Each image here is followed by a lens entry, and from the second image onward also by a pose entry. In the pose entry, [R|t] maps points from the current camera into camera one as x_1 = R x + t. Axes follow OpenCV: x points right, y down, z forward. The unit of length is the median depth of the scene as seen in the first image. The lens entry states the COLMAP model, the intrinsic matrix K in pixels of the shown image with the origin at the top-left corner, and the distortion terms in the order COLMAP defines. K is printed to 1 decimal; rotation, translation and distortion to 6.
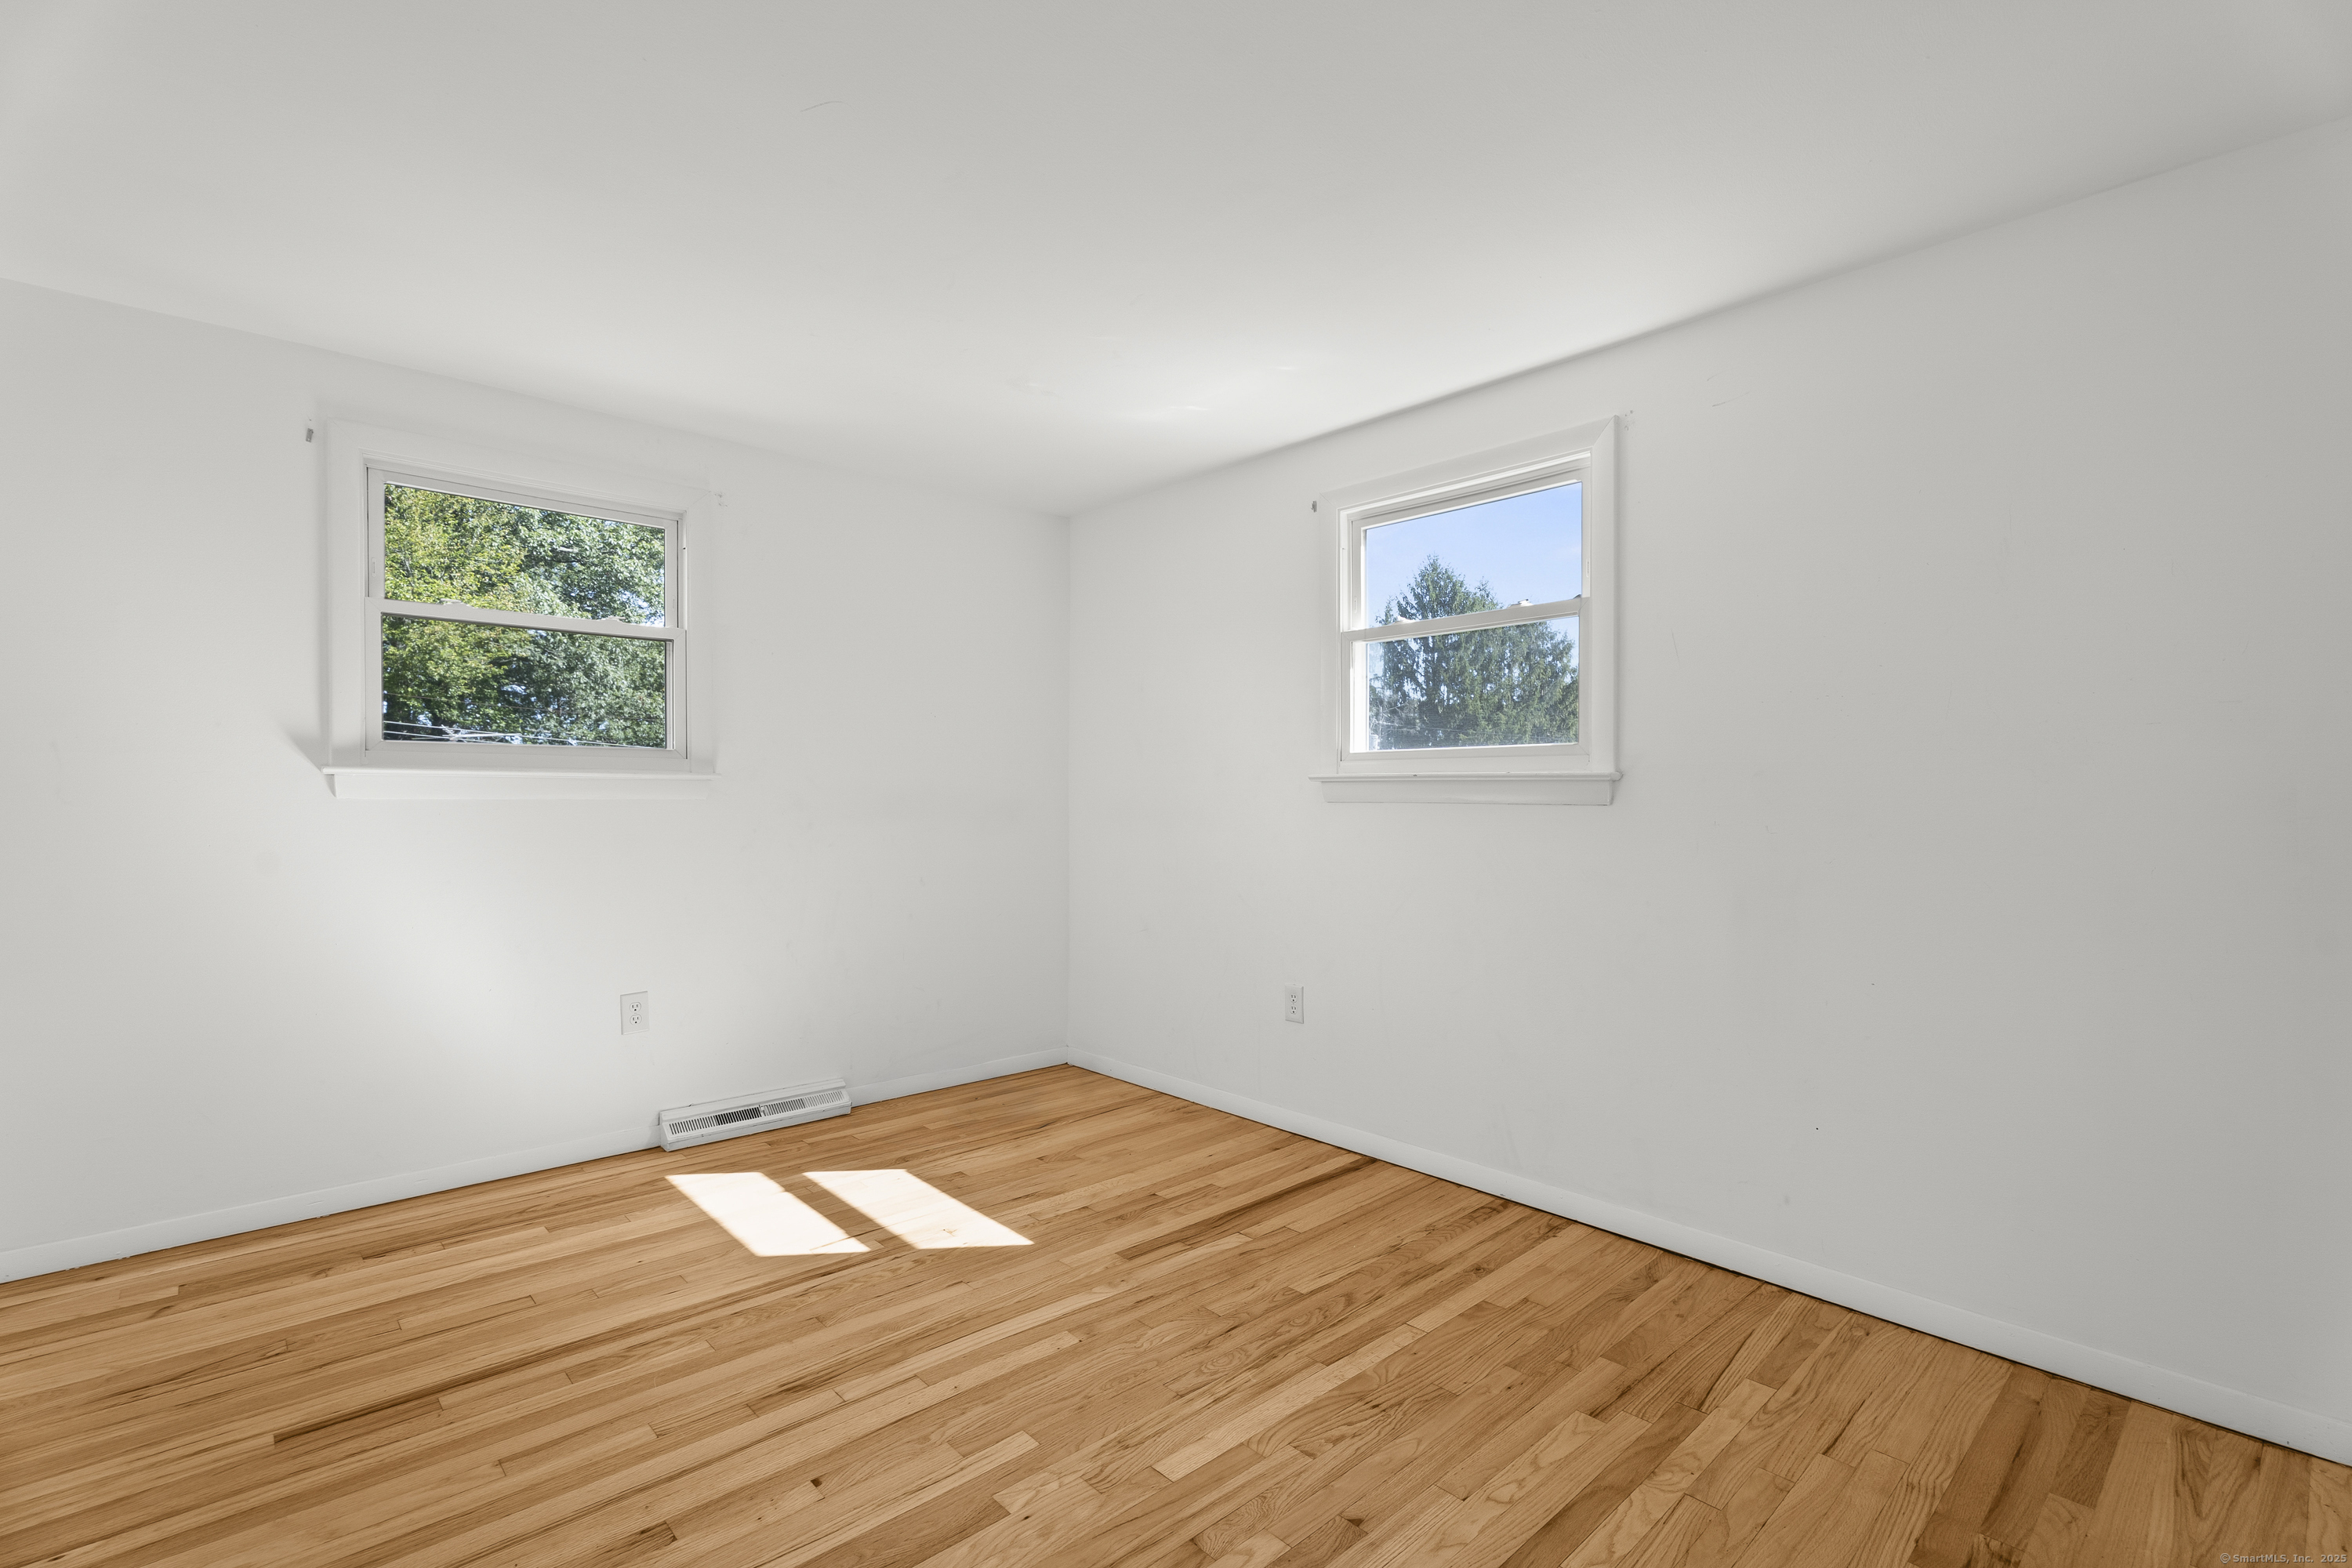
lens RADIAL K [[1047.0, 0, 1165.7], [0, 1047.0, 779.7], [0, 0, 1]] dist [0.001812, -0.000820]
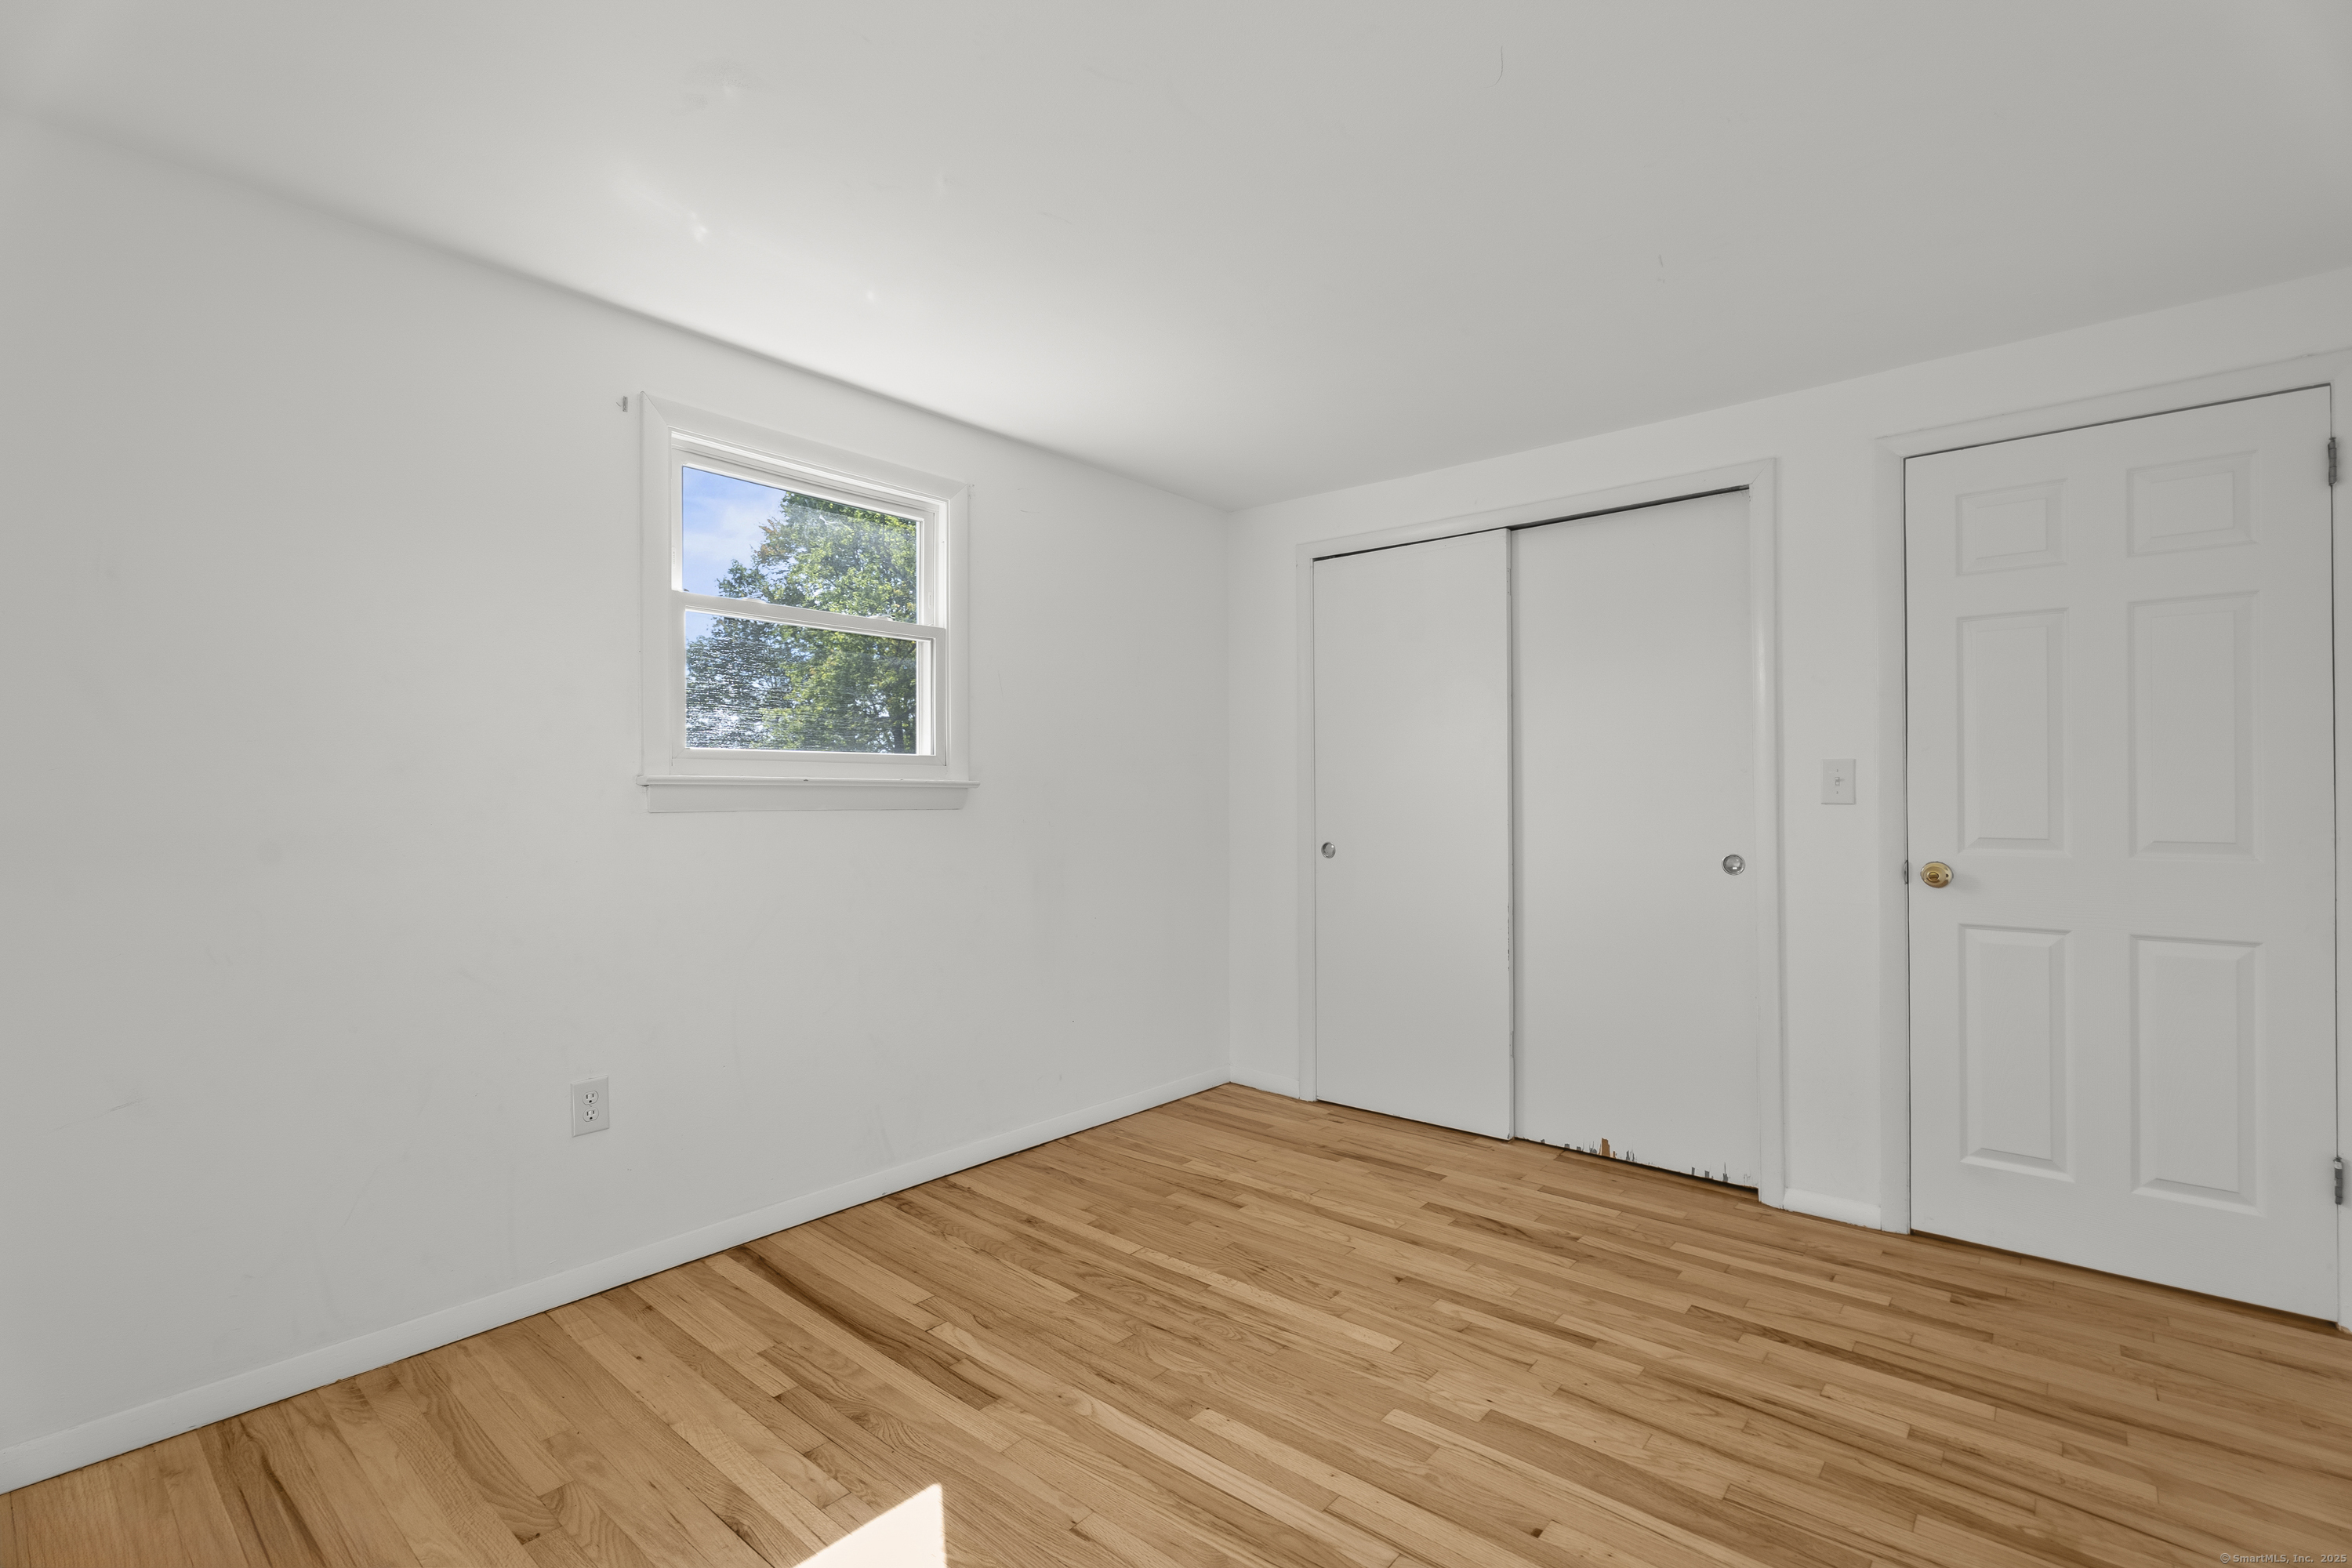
lens RADIAL K [[1047.0, 0, 1165.7], [0, 1047.0, 779.7], [0, 0, 1]] dist [0.001812, -0.000820]
pose [[-0.110746, 0.011332, 0.993784, -0.854222], [-0.014722, 0.999807, -0.013041, 0.002194], [-0.993740, -0.016075, -0.110558, 0.991369]]
